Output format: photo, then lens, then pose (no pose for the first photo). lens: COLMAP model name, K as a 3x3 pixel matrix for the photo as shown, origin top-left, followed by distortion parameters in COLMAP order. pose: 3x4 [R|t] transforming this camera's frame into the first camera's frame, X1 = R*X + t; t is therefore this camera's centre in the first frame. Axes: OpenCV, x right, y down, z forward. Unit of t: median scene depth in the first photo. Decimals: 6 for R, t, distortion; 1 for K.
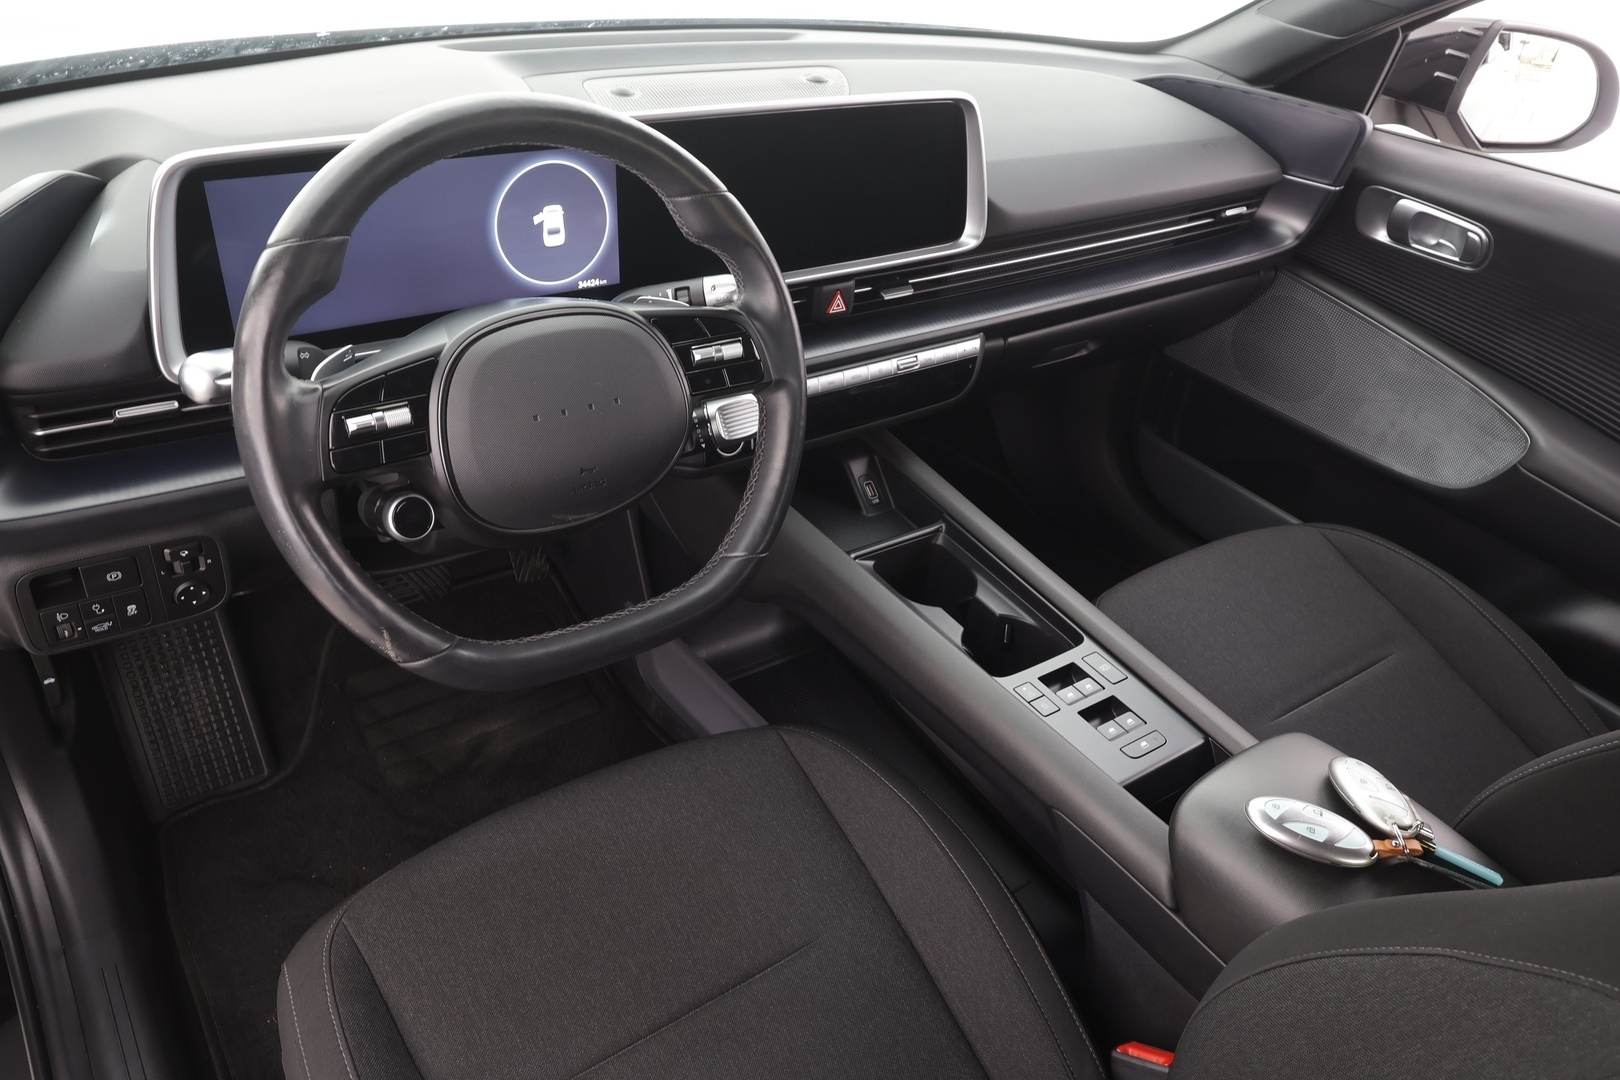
lens RADIAL K [[1165.5, 0, 818.4], [0, 1165.5, 541.9], [0, 0, 1]] dist [-0.005764, 0.000552]
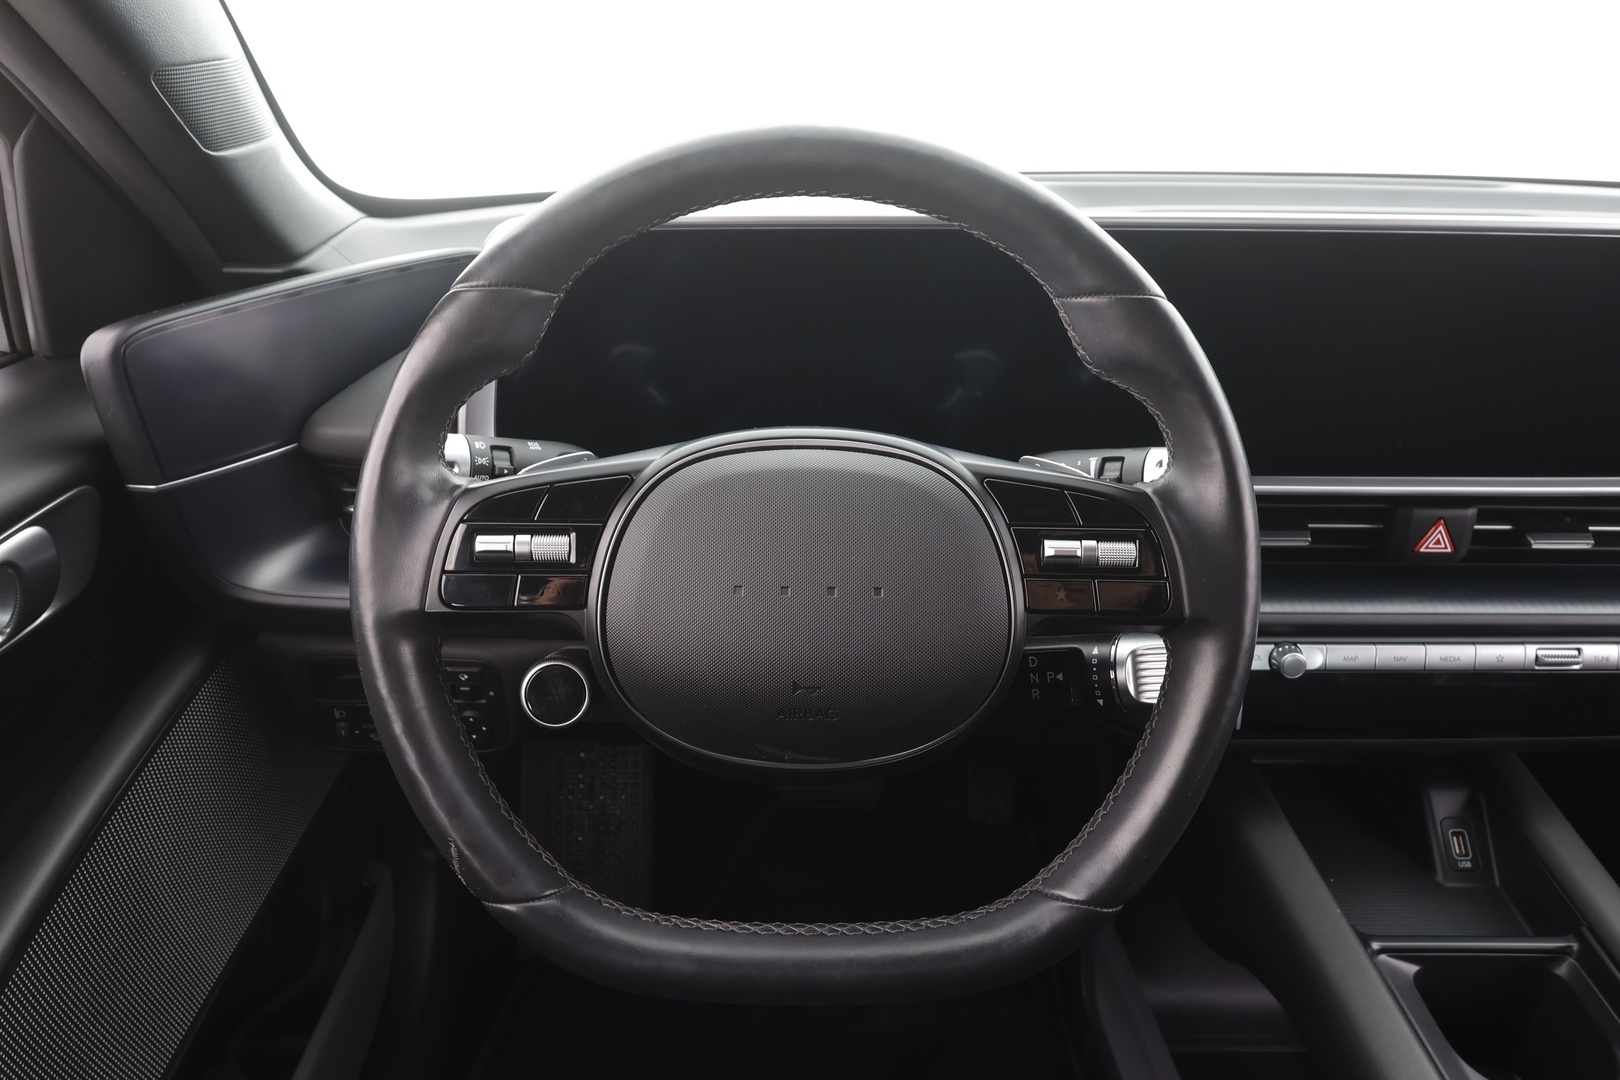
lens RADIAL K [[1165.5, 0, 805.0], [0, 1165.5, 551.4], [0, 0, 1]] dist [-0.005764, 0.000552]
pose [[0.810542, 0.166181, -0.561610, 0.090554], [-0.264167, 0.959554, -0.097326, -0.045159], [0.522721, 0.227246, 0.821658, 0.296656]]
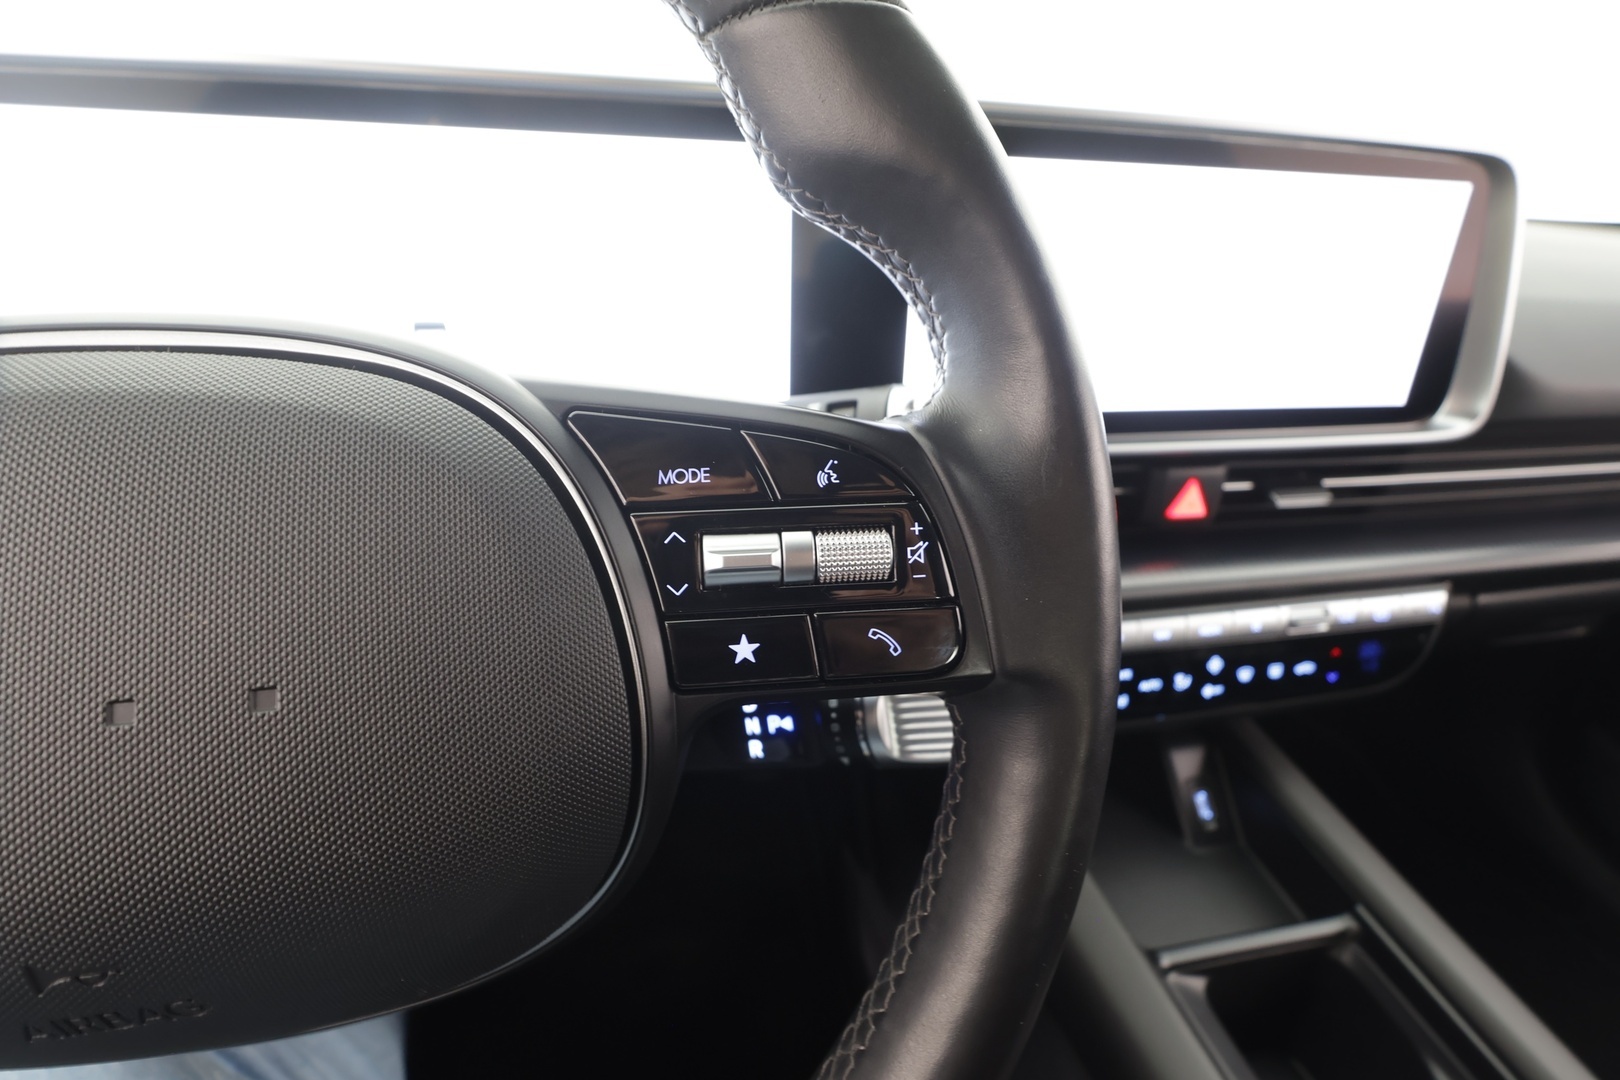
lens RADIAL K [[746.7, 0, 802.1], [0, 746.7, 538.9], [0, 0, 1]] dist [-0.010989, 0.003089]
pose [[0.908817, 0.119076, -0.399840, -0.008644], [-0.185333, 0.973875, -0.131225, -0.098043], [0.373768, 0.193363, 0.907143, 0.573196]]
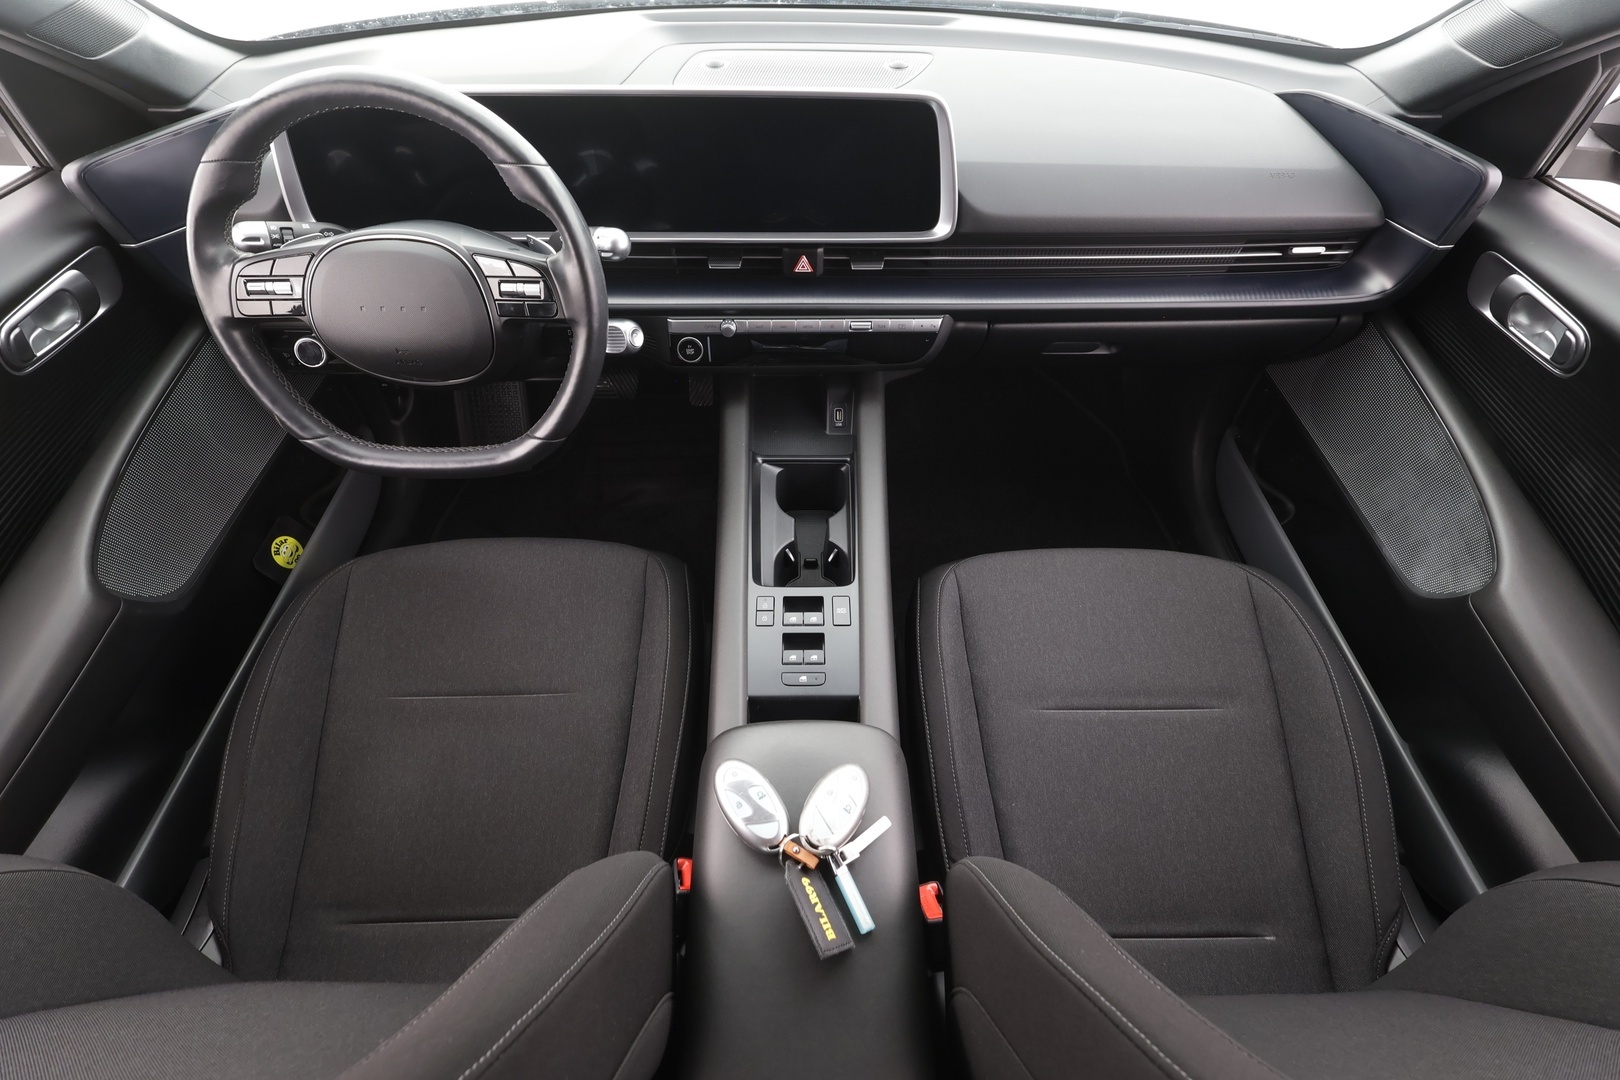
lens RADIAL K [[746.7, 0, 806.3], [0, 746.7, 544.3], [0, 0, 1]] dist [-0.010989, 0.003089]
pose [[0.820907, 0.370903, -0.434216, 0.465672], [-0.261615, 0.920140, 0.291377, -0.157011], [0.507612, -0.125596, 0.852382, 0.267124]]
